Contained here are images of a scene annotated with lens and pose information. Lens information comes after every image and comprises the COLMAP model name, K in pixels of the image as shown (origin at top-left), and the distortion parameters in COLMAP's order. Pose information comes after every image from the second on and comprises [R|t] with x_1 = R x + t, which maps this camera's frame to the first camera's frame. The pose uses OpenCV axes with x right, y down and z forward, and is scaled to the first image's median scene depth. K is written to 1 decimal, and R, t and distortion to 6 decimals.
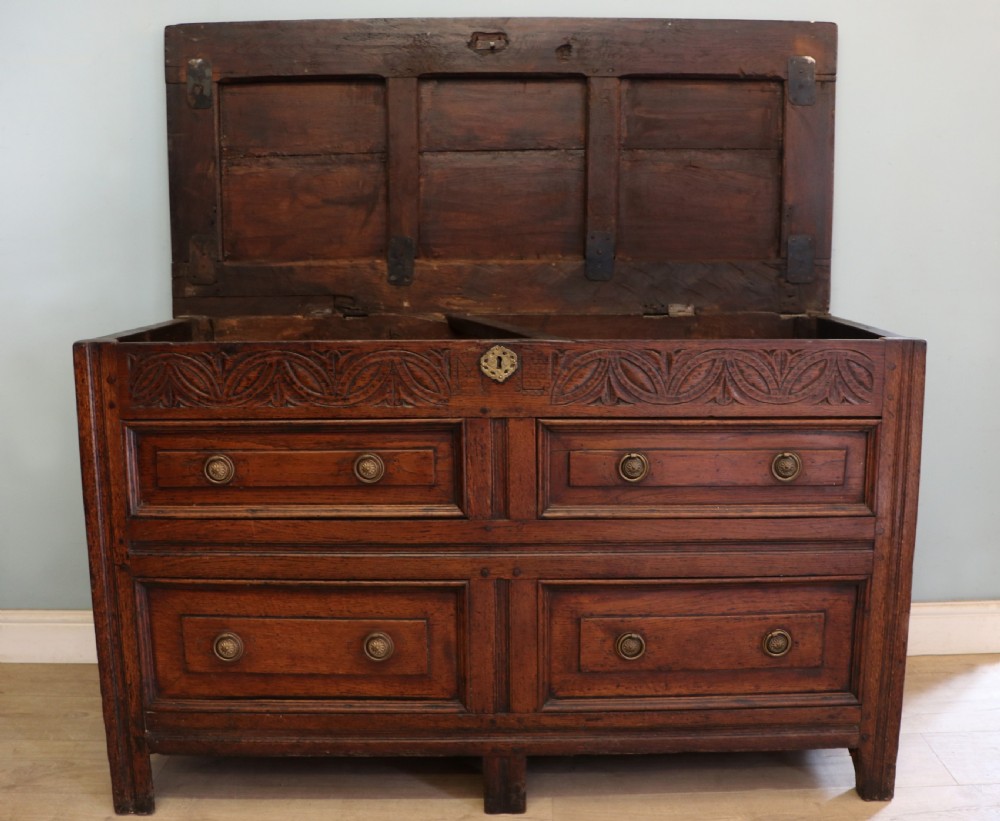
lens RADIAL K [[1024.8, 0, 536.9], [0, 1024.8, 416.2], [0, 0, 1]] dist [-0.192159, 0.174686]
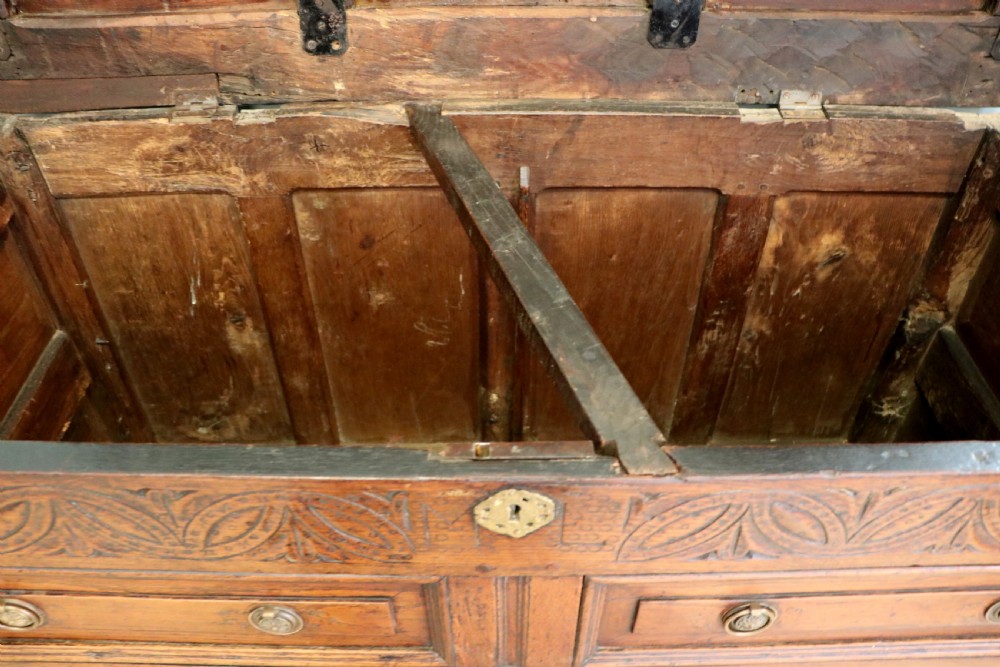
lens RADIAL K [[801.0, 0, 497.2], [0, 801.0, 347.2], [0, 0, 1]] dist [-0.185279, 0.145774]
pose [[0.999887, 0.010722, -0.010574, -0.040345], [-0.003315, 0.841650, 0.540013, -0.298379], [0.014690, -0.539917, 0.841590, 0.710556]]
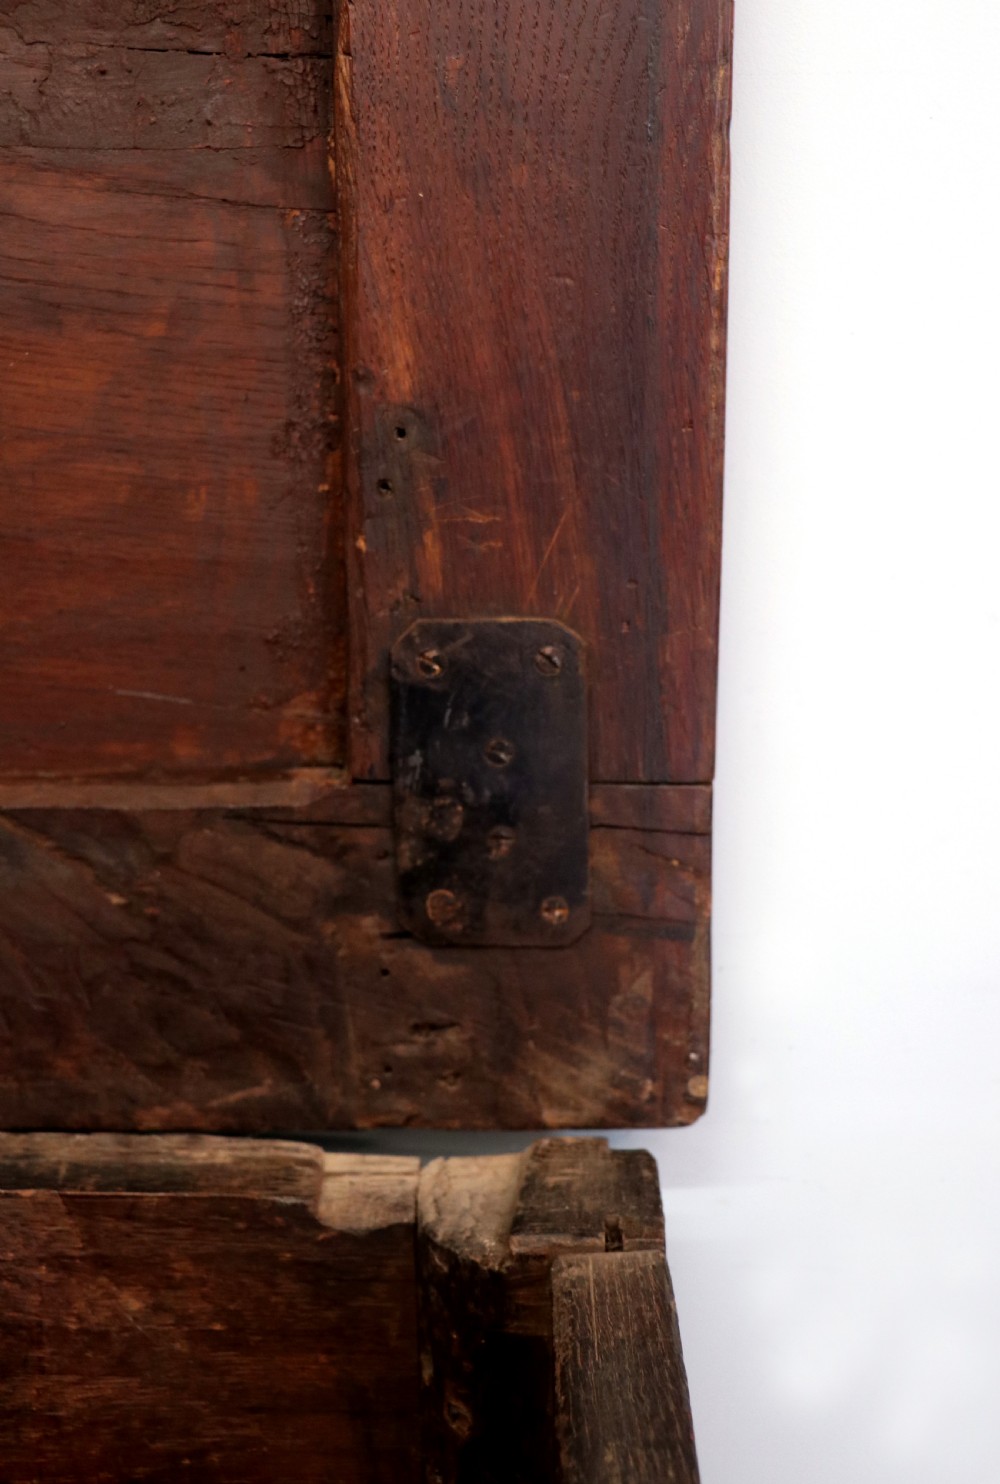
lens RADIAL K [[1806.0, 0, 467.1], [0, 1806.0, 742.9], [0, 0, 1]] dist [-0.017944, 0.038662]
pose [[0.998479, 0.002749, -0.055072, 0.357132], [0.002461, 0.995540, 0.094311, -0.244379], [0.055085, -0.094303, 0.994018, 0.981005]]
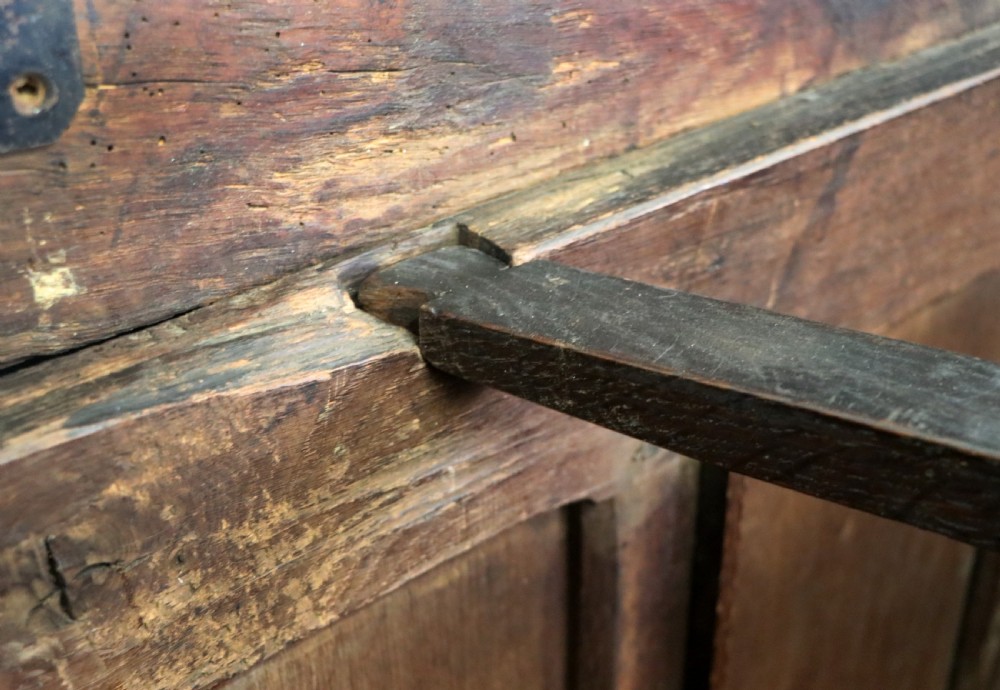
lens RADIAL K [[1364.5, 0, 500.0], [0, 1364.5, 345.0], [0, 0, 1]] dist [-0.028154, 0.001022]
pose [[0.772246, -0.320755, 0.548409, -0.237910], [0.119933, 0.921276, 0.369954, -0.209313], [-0.623901, -0.219923, 0.749921, 1.100570]]
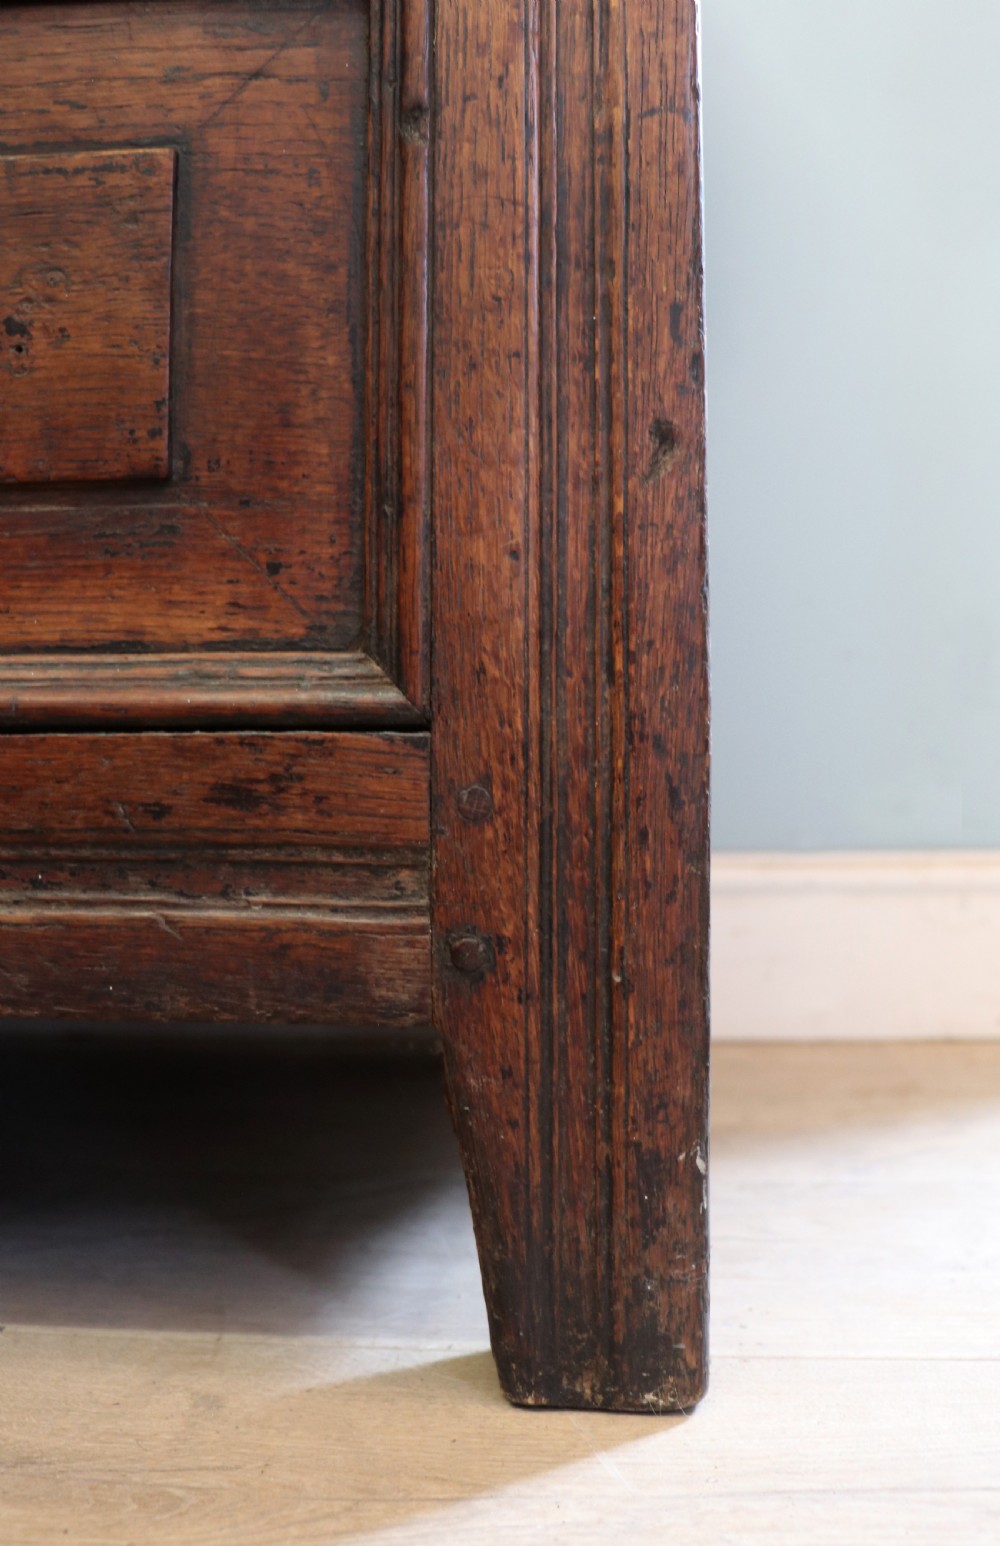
lens RADIAL K [[1503.8, 0, 500.2], [0, 1503.8, 828.0], [0, 0, 1]] dist [-0.177020, 0.187274]
pose [[0.994786, -0.001672, -0.101975, 0.372314], [-0.014619, 0.987202, -0.158804, 0.354129], [0.100935, 0.159467, 0.982030, 0.794807]]
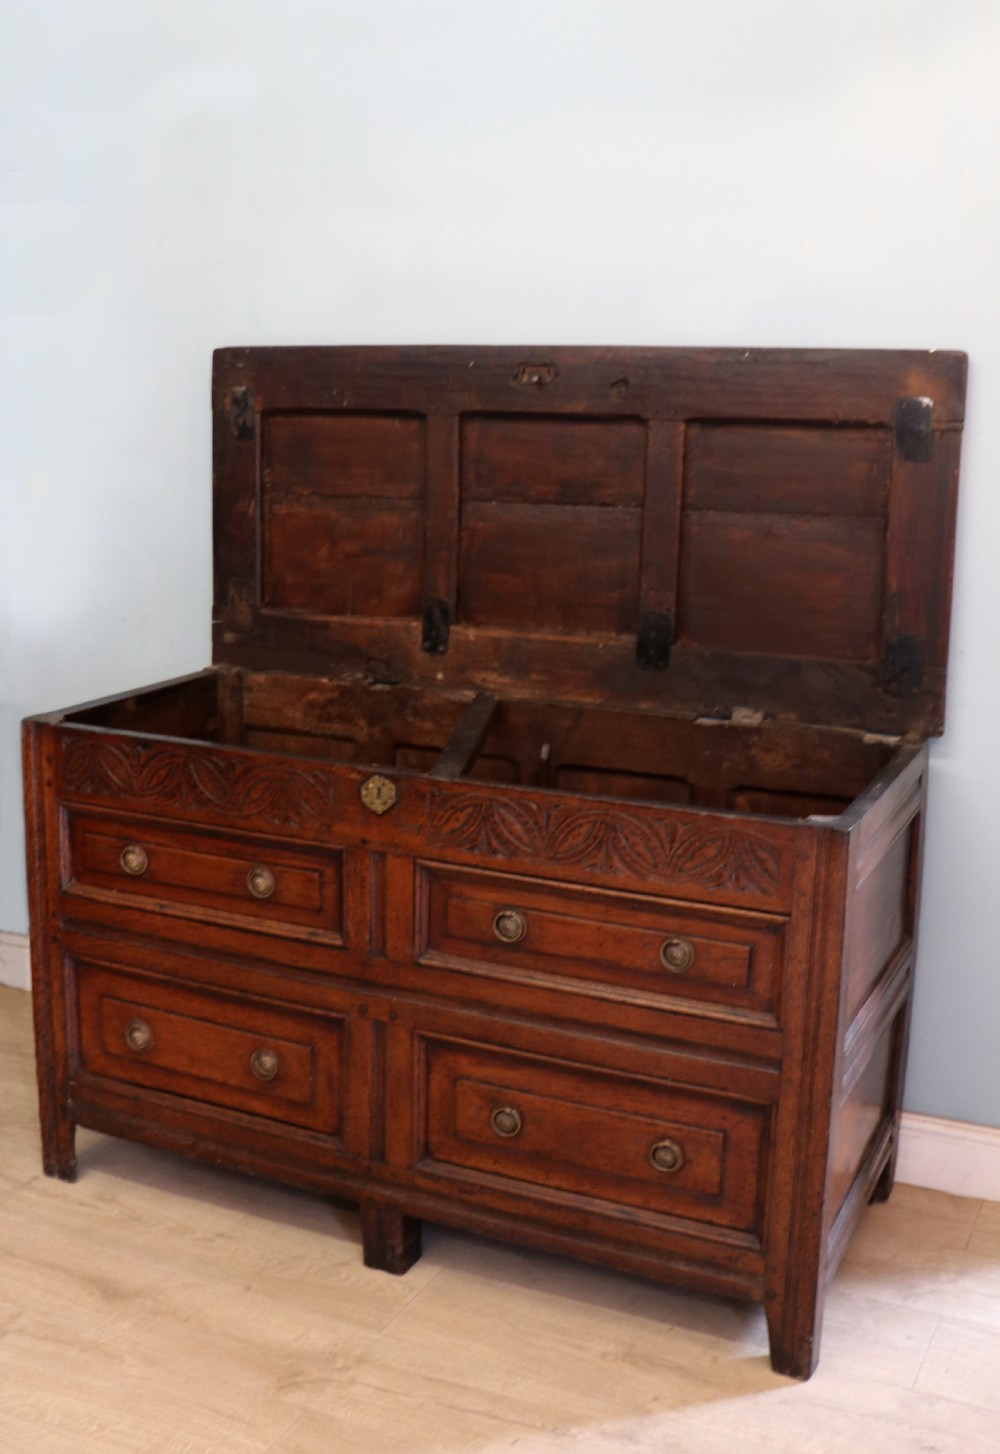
lens RADIAL K [[1572.9, 0, 497.9], [0, 1572.9, 662.4], [0, 0, 1]] dist [-0.200782, 0.193134]
pose [[0.897683, 0.090939, -0.431155, 0.641765], [-0.089211, 0.995717, 0.024275, -0.207899], [0.431516, 0.016672, 0.901951, -0.234535]]
